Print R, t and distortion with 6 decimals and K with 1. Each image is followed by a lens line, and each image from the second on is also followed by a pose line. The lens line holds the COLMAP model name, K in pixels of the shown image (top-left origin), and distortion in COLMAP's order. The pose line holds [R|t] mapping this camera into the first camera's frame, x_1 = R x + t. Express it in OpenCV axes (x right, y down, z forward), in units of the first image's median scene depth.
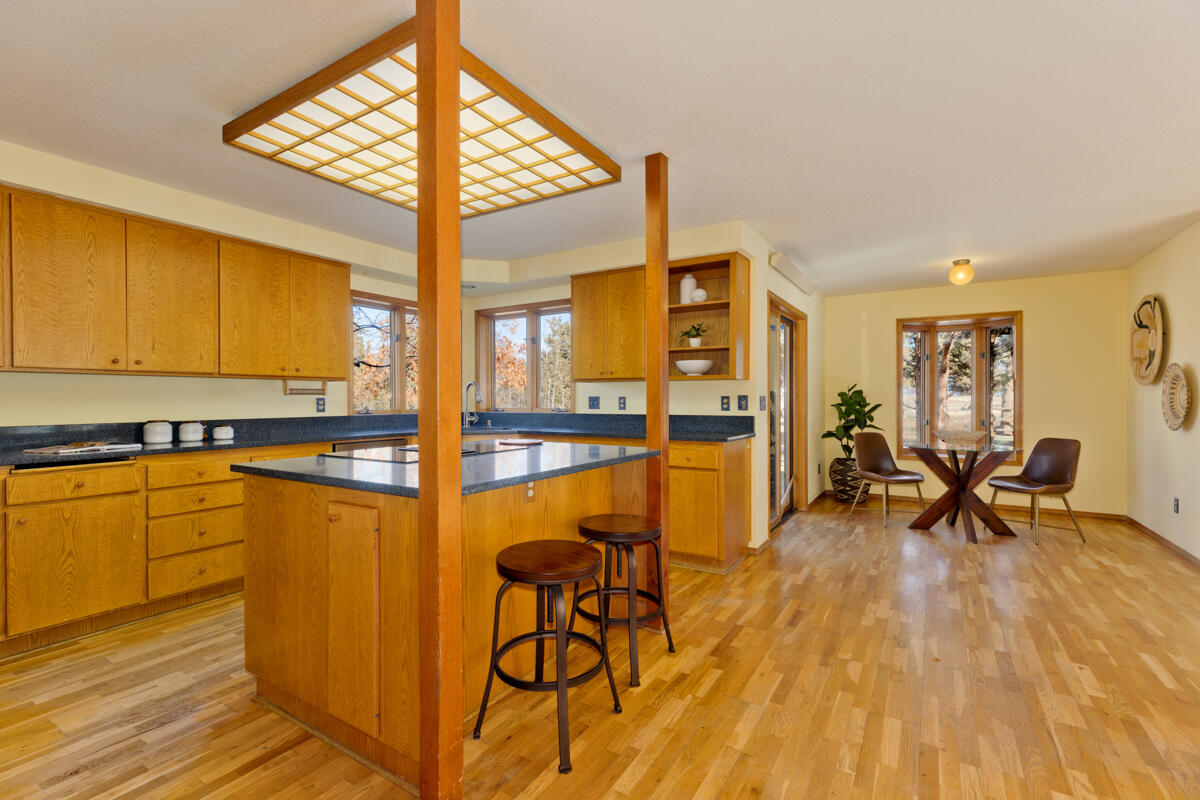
lens RADIAL K [[535.4, 0, 599.7], [0, 535.4, 399.6], [0, 0, 1]] dist [0.008084, -0.001471]
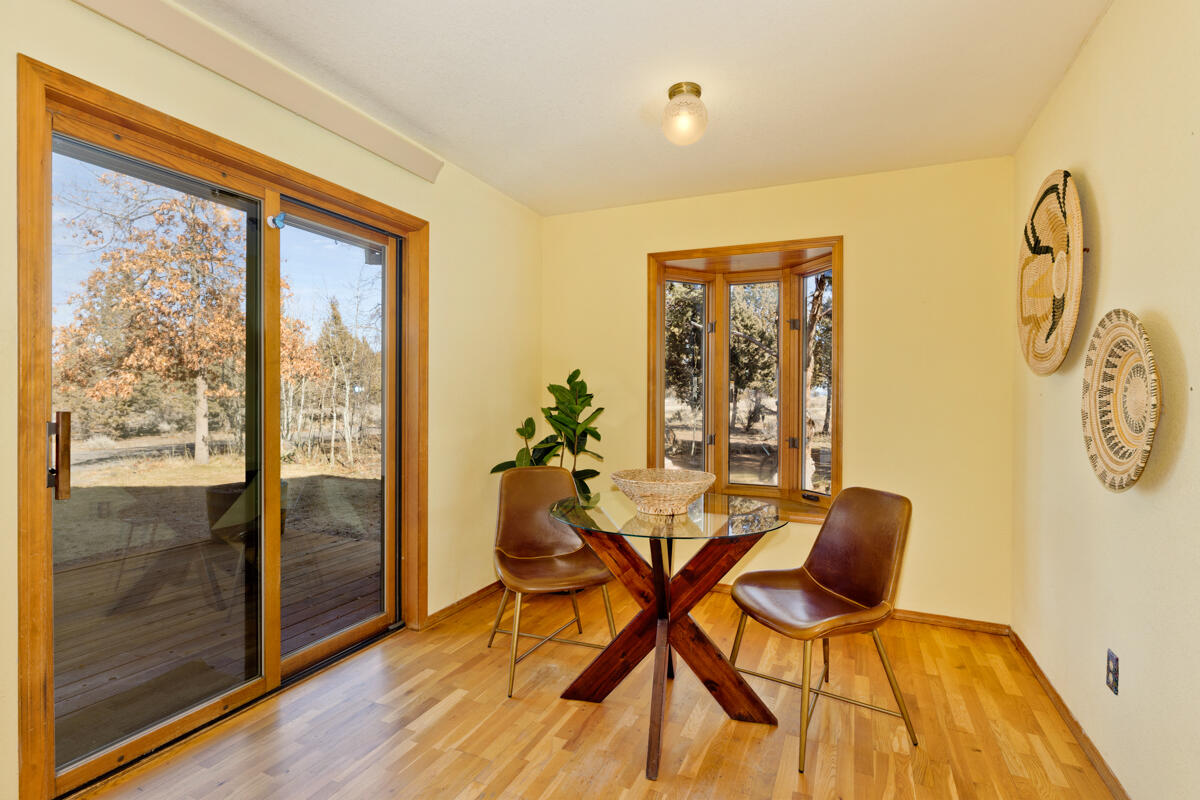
lens RADIAL K [[569.4, 0, 597.5], [0, 569.4, 396.1], [0, 0, 1]] dist [-0.003163, 0.000214]
pose [[0.990660, 0.010029, 0.135982, 0.668397], [-0.010284, 0.999946, 0.001168, -0.004393], [-0.135963, -0.002555, 0.990711, 0.671958]]
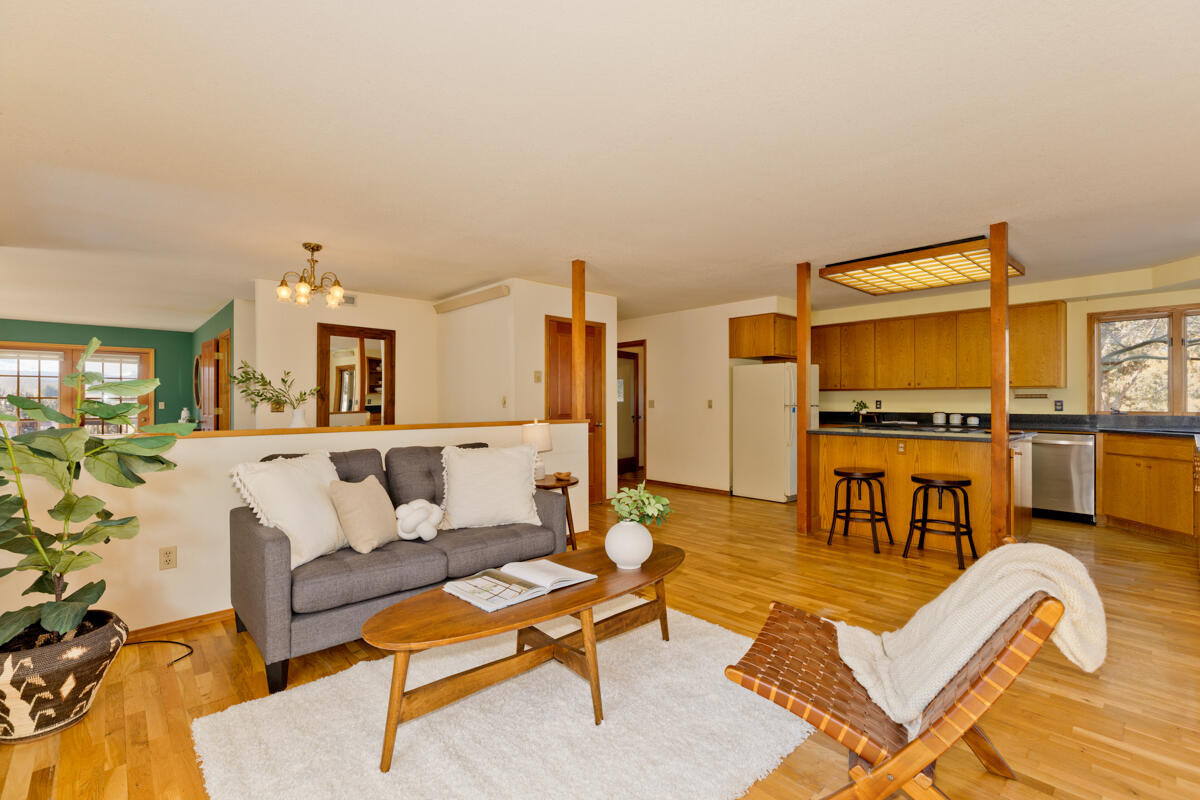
lens RADIAL K [[535.4, 0, 604.0], [0, 535.4, 396.2], [0, 0, 1]] dist [0.008084, -0.001471]
pose [[-0.258745, -0.007246, -0.965919, 1.187794], [-0.002613, 0.999973, -0.006802, -0.001765], [0.965942, 0.000764, -0.258757, 0.270549]]
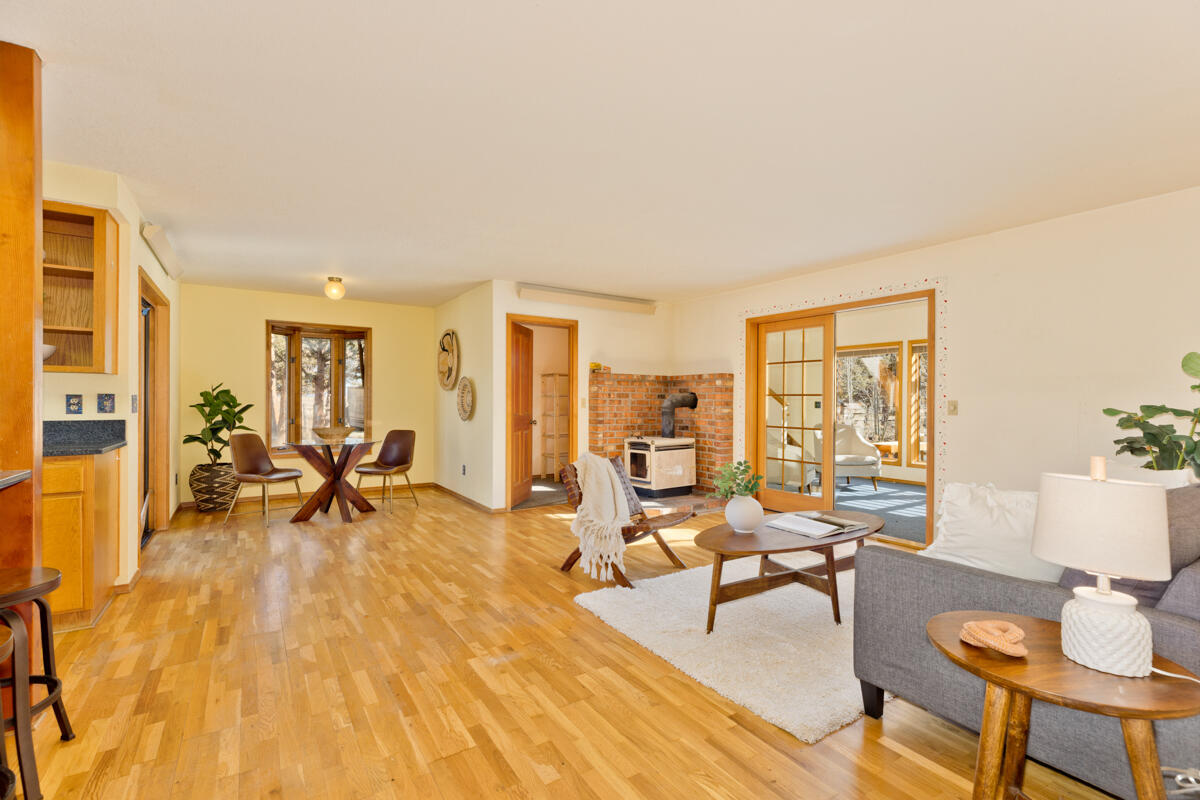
lens RADIAL K [[535.4, 0, 602.5], [0, 535.4, 400.1], [0, 0, 1]] dist [0.008084, -0.001471]
pose [[0.417887, 0.003182, 0.908494, -0.151339], [-0.003459, 0.999992, -0.001911, 0.000478], [-0.908493, -0.002344, 0.417894, 0.013177]]
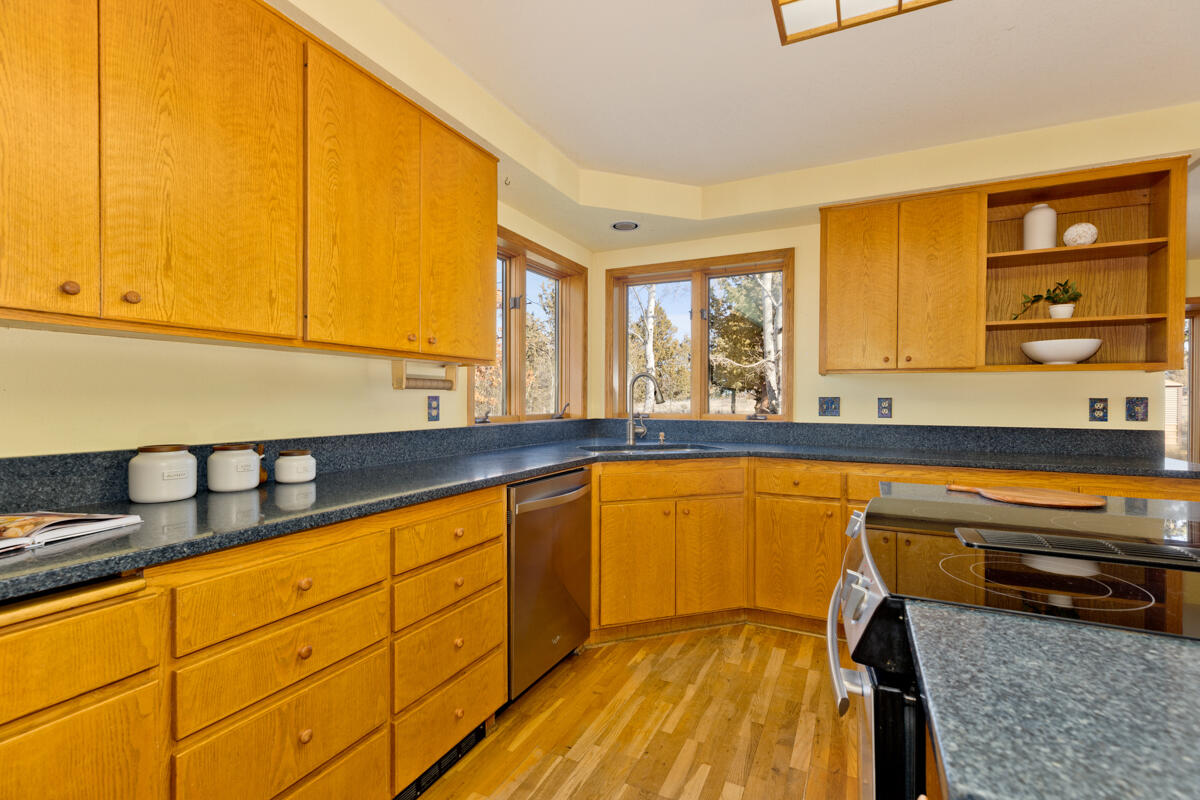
lens RADIAL K [[535.4, 0, 600.1], [0, 535.4, 399.9], [0, 0, 1]] dist [0.008084, -0.001471]
pose [[0.994618, 0.007137, 0.103361, -0.442911], [-0.007065, 0.999974, -0.001069, 0.000643], [-0.103366, 0.000333, 0.994643, 0.459842]]
